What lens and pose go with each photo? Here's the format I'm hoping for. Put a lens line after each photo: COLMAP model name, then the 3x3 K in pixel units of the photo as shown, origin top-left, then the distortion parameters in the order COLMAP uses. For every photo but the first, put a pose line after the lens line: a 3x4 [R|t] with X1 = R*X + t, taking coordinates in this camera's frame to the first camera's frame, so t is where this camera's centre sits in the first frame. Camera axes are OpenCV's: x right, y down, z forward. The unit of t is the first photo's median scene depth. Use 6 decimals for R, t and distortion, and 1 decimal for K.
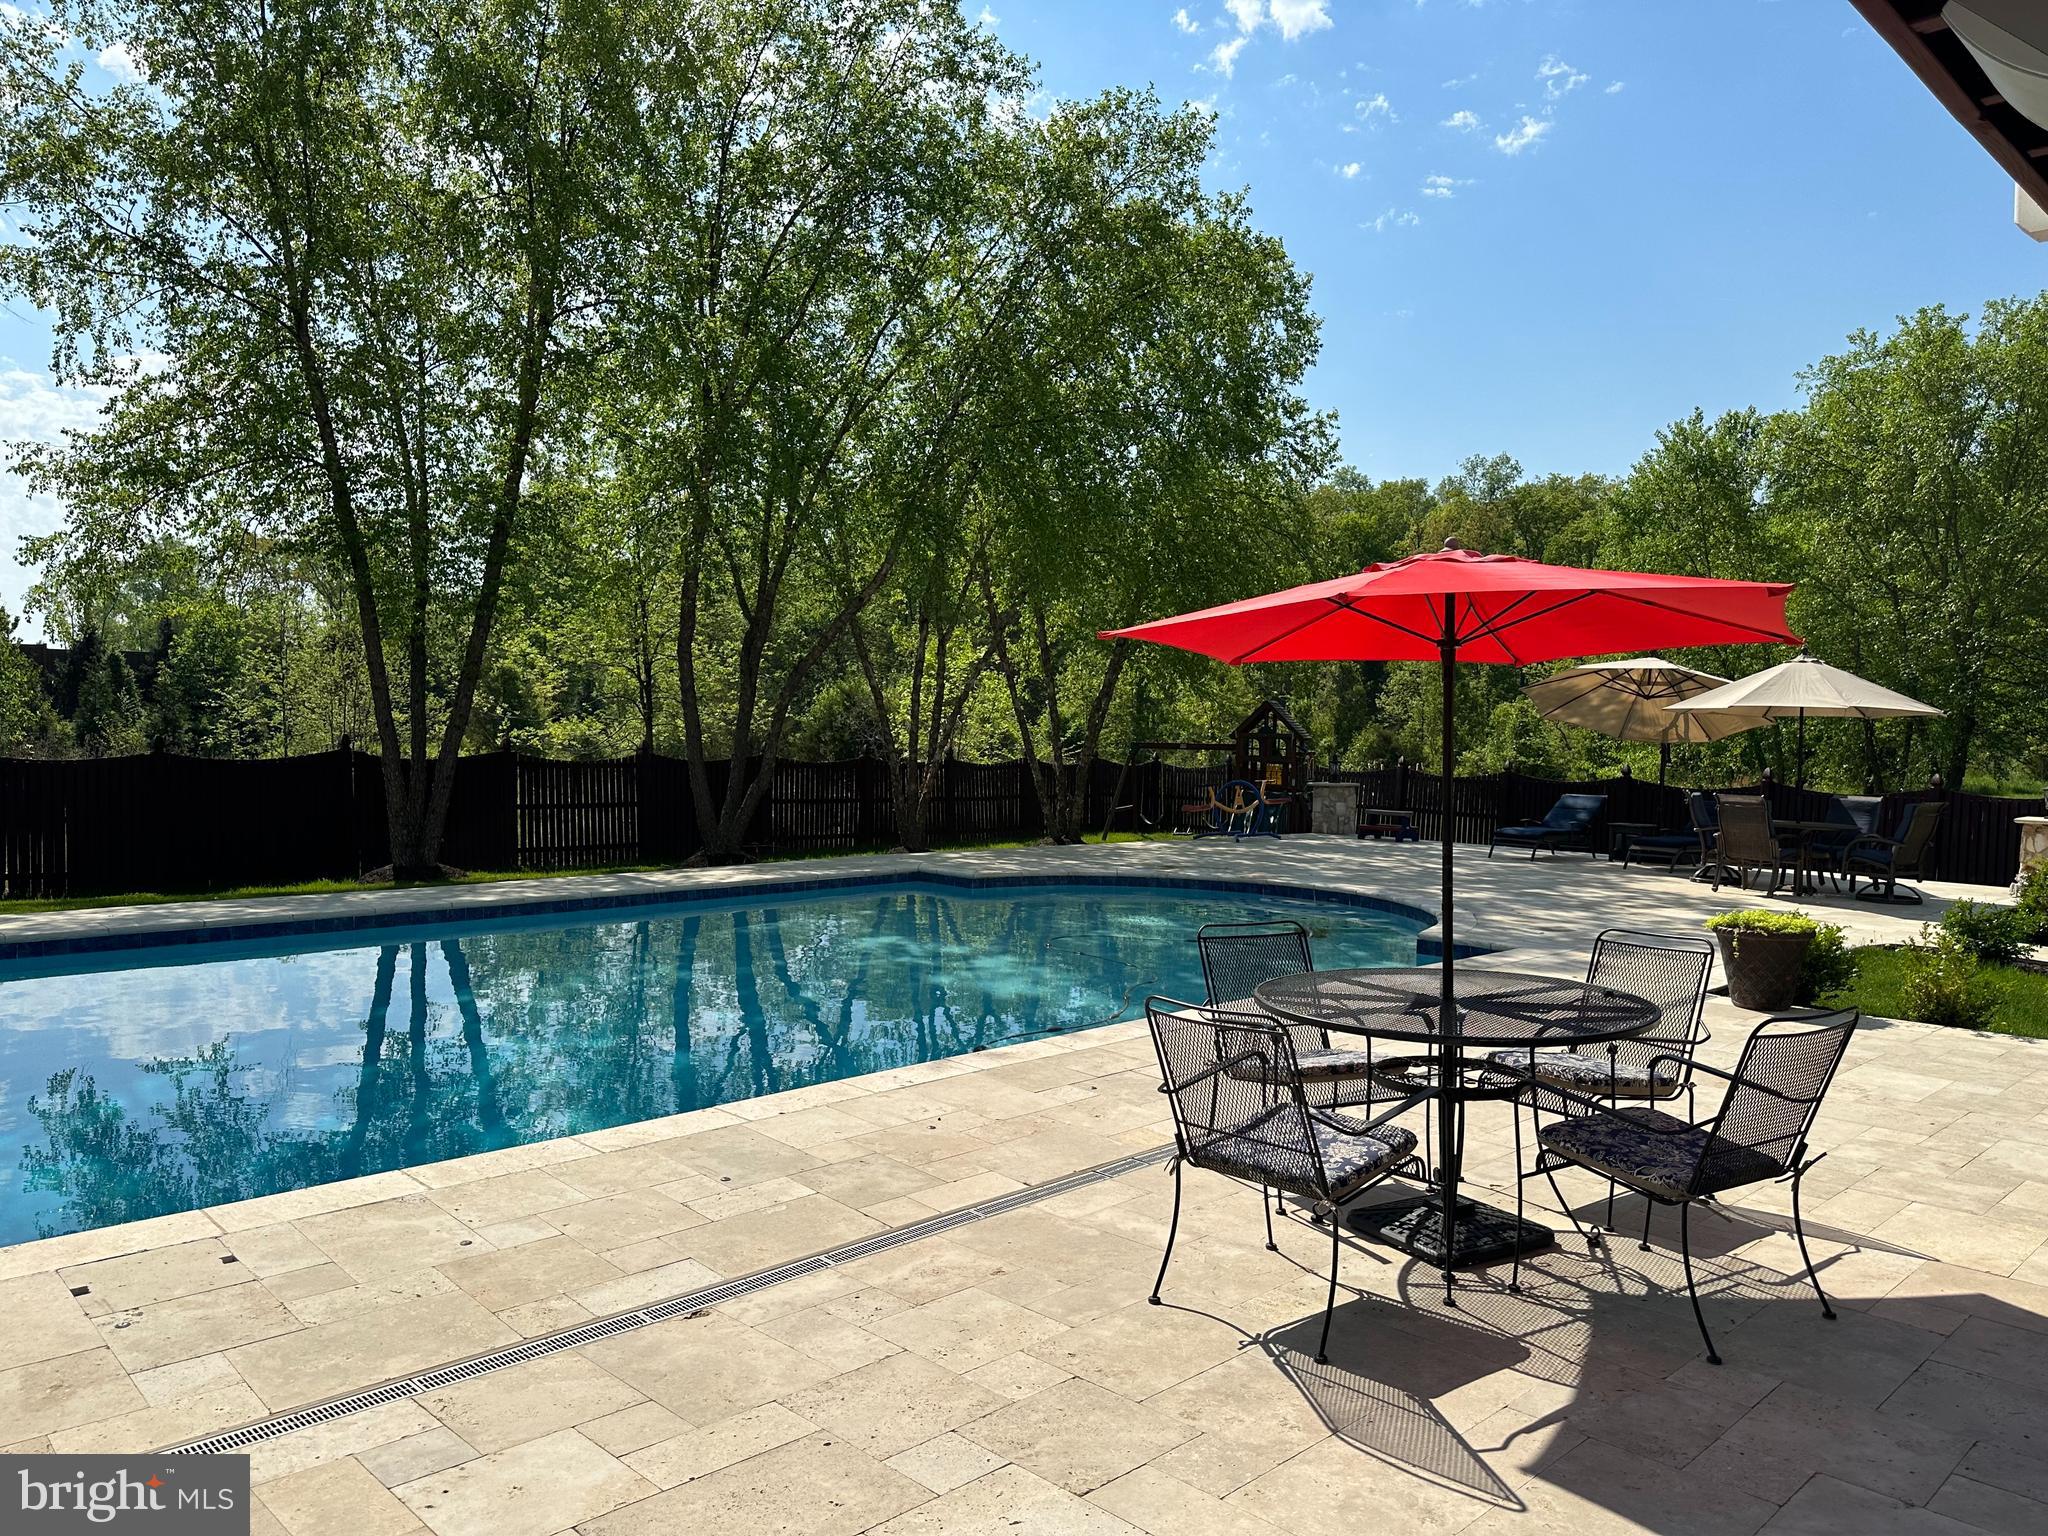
lens RADIAL K [[1439.8, 0, 1053.2], [0, 1439.8, 773.6], [0, 0, 1]] dist [0.061618, -0.061680]
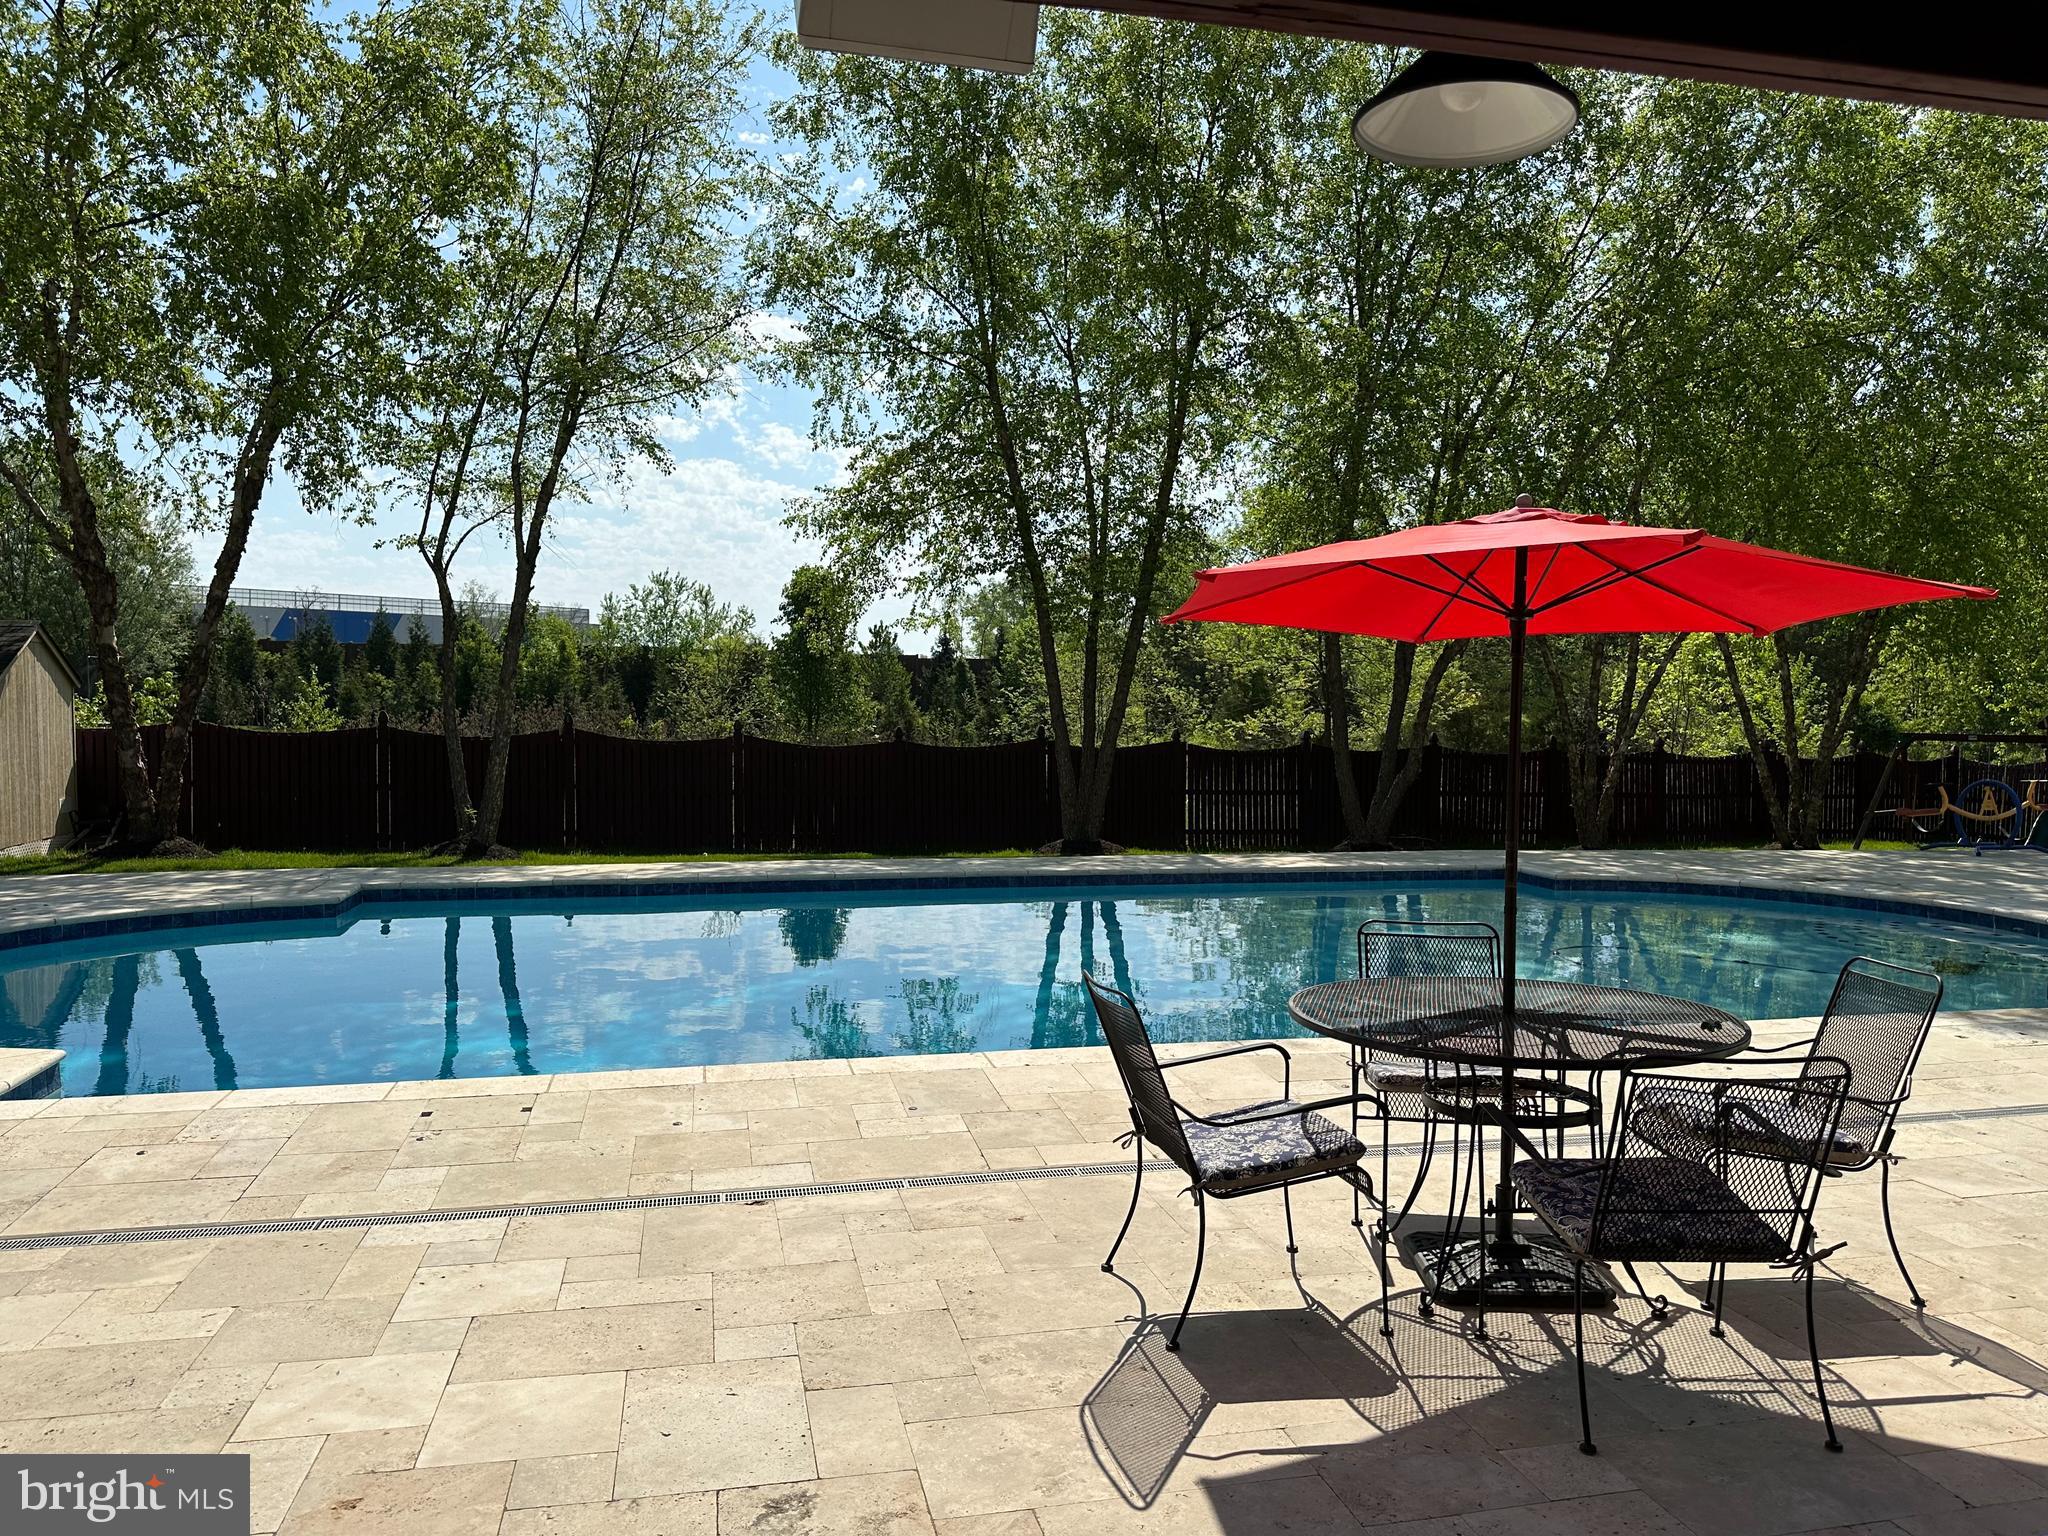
lens RADIAL K [[1439.8, 0, 1045.3], [0, 1439.8, 785.1], [0, 0, 1]] dist [0.061618, -0.061680]
pose [[0.857147, 0.020245, -0.514673, 0.140563], [-0.013518, 0.999767, 0.016814, 0.001298], [0.514894, -0.007455, 0.857222, 0.025836]]
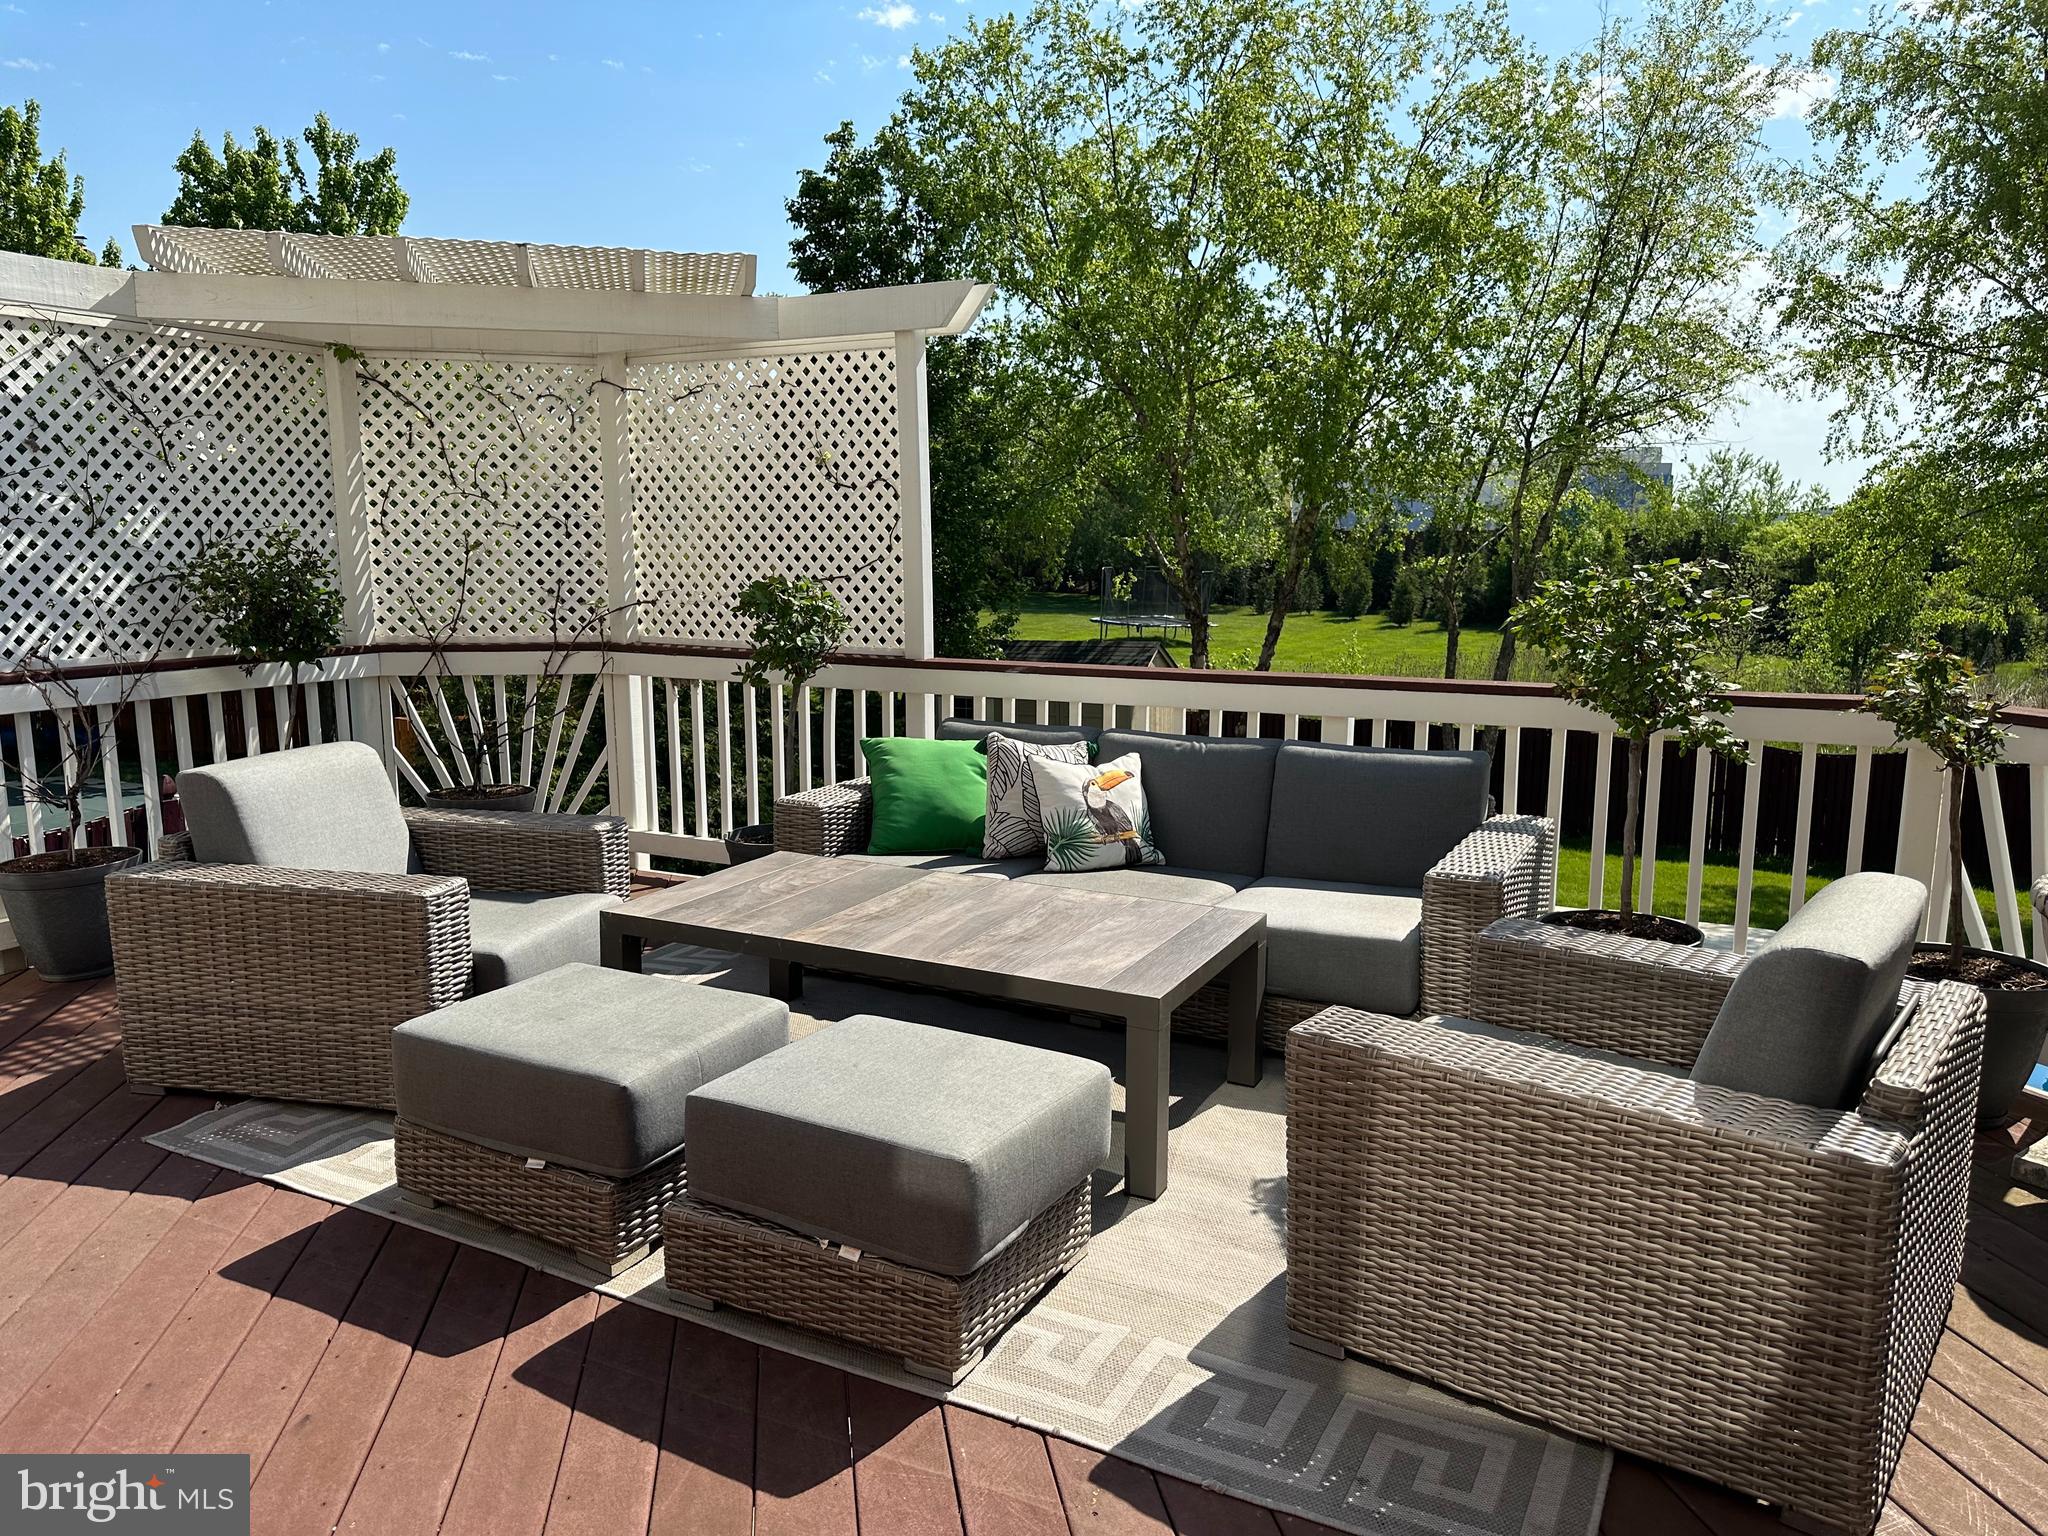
lens RADIAL K [[1439.8, 0, 1027.5], [0, 1439.8, 767.9], [0, 0, 1]] dist [0.061618, -0.061680]
pose [[0.314229, 0.135049, -0.939692, 0.294285], [-0.028652, 0.990728, 0.132803, -0.156379], [0.948915, -0.014806, 0.315185, -0.027556]]
